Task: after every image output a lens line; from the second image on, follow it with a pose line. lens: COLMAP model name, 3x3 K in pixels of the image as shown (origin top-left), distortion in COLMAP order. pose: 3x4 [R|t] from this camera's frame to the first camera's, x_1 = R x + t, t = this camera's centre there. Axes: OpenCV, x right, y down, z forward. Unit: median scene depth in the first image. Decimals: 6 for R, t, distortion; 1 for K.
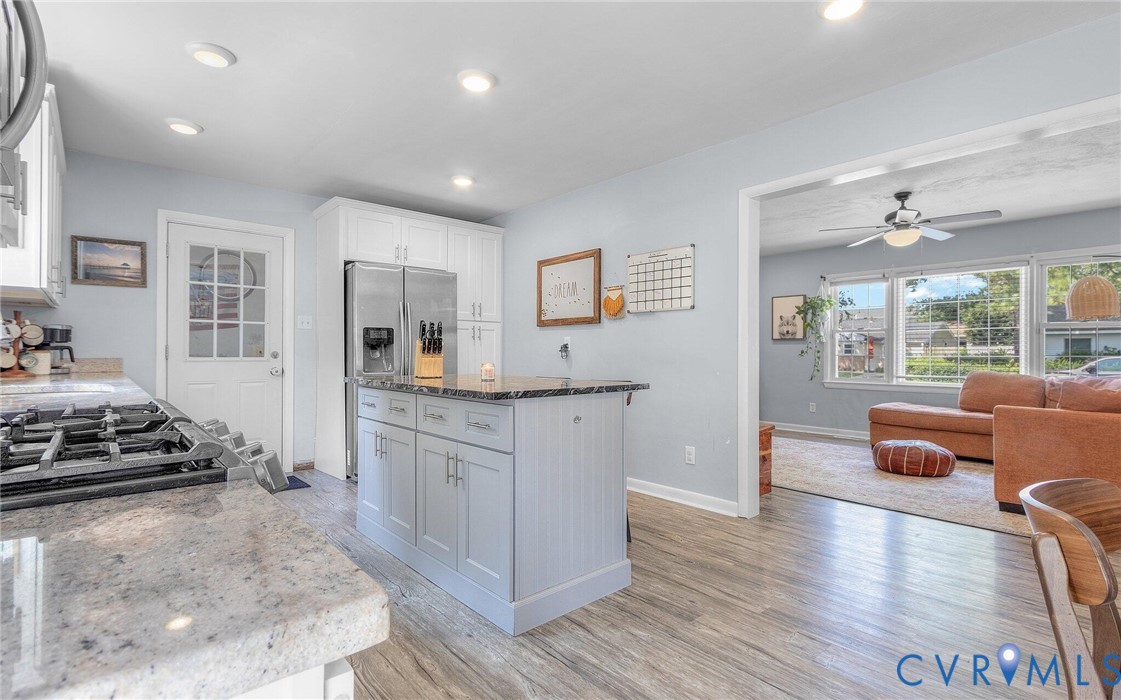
lens RADIAL K [[524.4, 0, 564.3], [0, 524.4, 350.5], [0, 0, 1]] dist [0.003713, -0.000093]
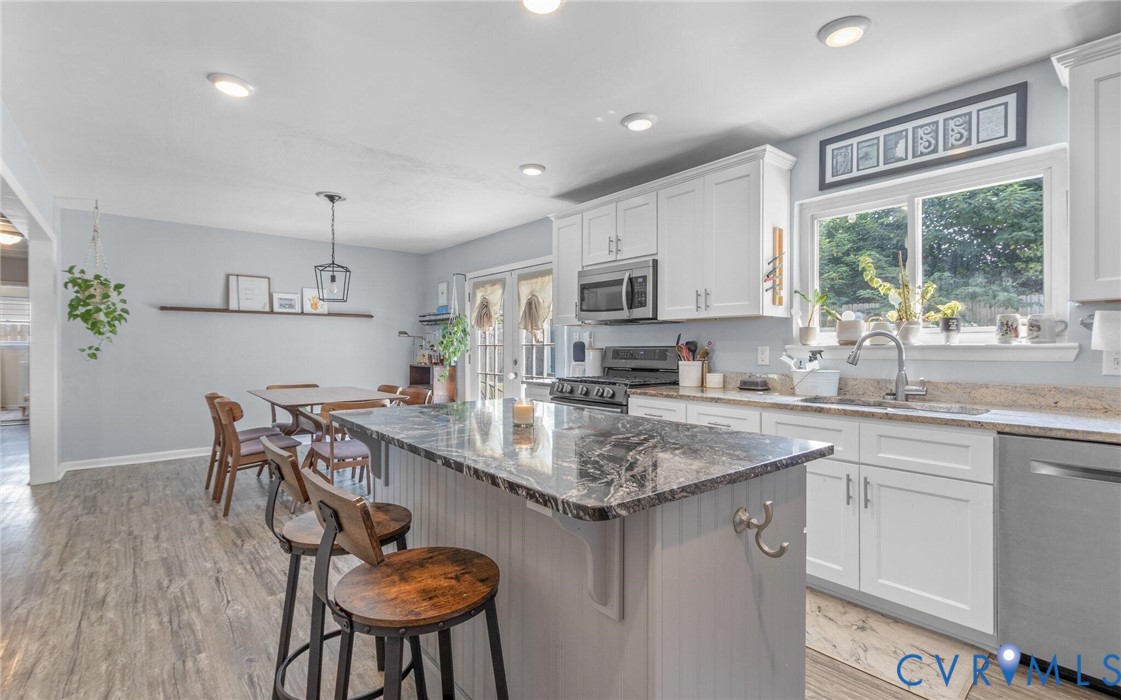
lens RADIAL K [[514.5, 0, 558.5], [0, 514.5, 347.0], [0, 0, 1]] dist [0.002322, -0.000528]
pose [[-0.999289, -0.007815, 0.036878, -0.117582], [-0.008183, 0.999918, -0.009845, -0.017433], [-0.036798, -0.010140, -0.999271, 0.948941]]
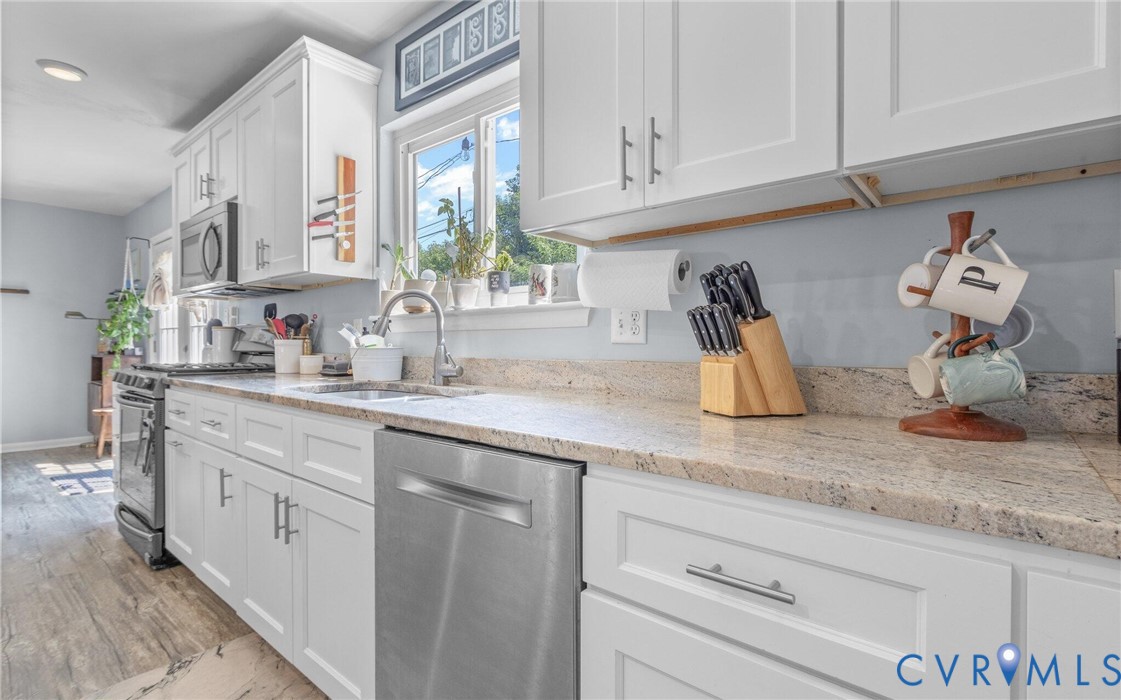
lens RADIAL K [[527.4, 0, 559.0], [0, 527.4, 347.5], [0, 0, 1]] dist [-0.000312, -0.000084]
pose [[-0.990013, -0.007622, -0.140769, -0.487875], [-0.006936, 0.999962, -0.005358, 0.003117], [0.140805, -0.004328, -0.990028, 0.814423]]
